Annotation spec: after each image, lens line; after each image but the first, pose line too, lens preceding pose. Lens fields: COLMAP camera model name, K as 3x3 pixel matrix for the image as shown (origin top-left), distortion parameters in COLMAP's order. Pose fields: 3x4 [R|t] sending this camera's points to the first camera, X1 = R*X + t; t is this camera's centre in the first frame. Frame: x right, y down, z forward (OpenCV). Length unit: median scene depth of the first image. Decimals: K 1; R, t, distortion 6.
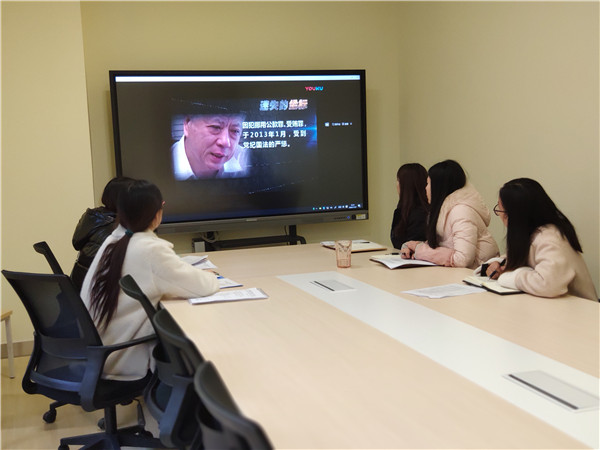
lens RADIAL K [[788.2, 0, 300.0], [0, 788.2, 225.0], [0, 0, 1]] dist [0.224601, 0.020231]
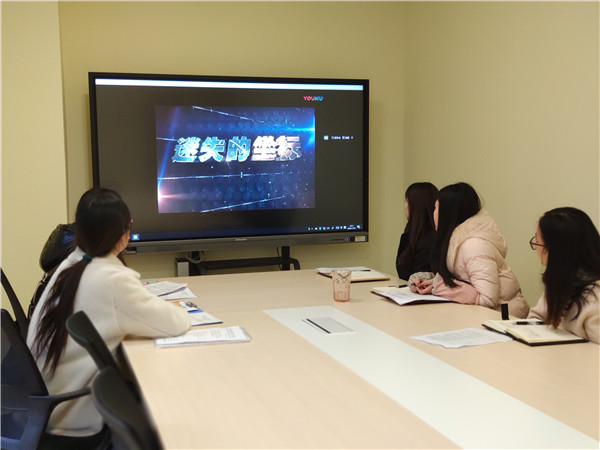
lens RADIAL K [[788.2, 0, 300.0], [0, 788.2, 225.0], [0, 0, 1]] dist [0.224601, 0.020231]
pose [[0.999620, 0.027107, 0.004912, 0.003313], [-0.027015, 0.999473, -0.018004, -0.013002], [-0.005397, 0.017865, 0.999826, 0.128663]]
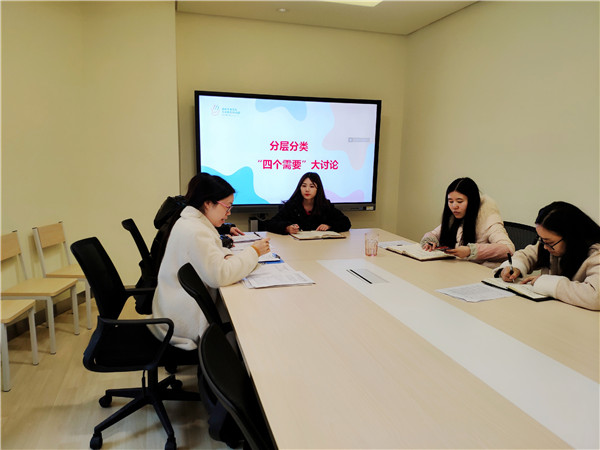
lens RADIAL K [[460.6, 0, 300.0], [0, 460.6, 225.0], [0, 0, 1]] dist [0.252205, -0.000231]
pose [[0.998030, 0.058612, -0.022374, -0.040915], [-0.057454, 0.997132, 0.049269, -0.022539], [0.025197, -0.047887, 0.998535, 0.277194]]
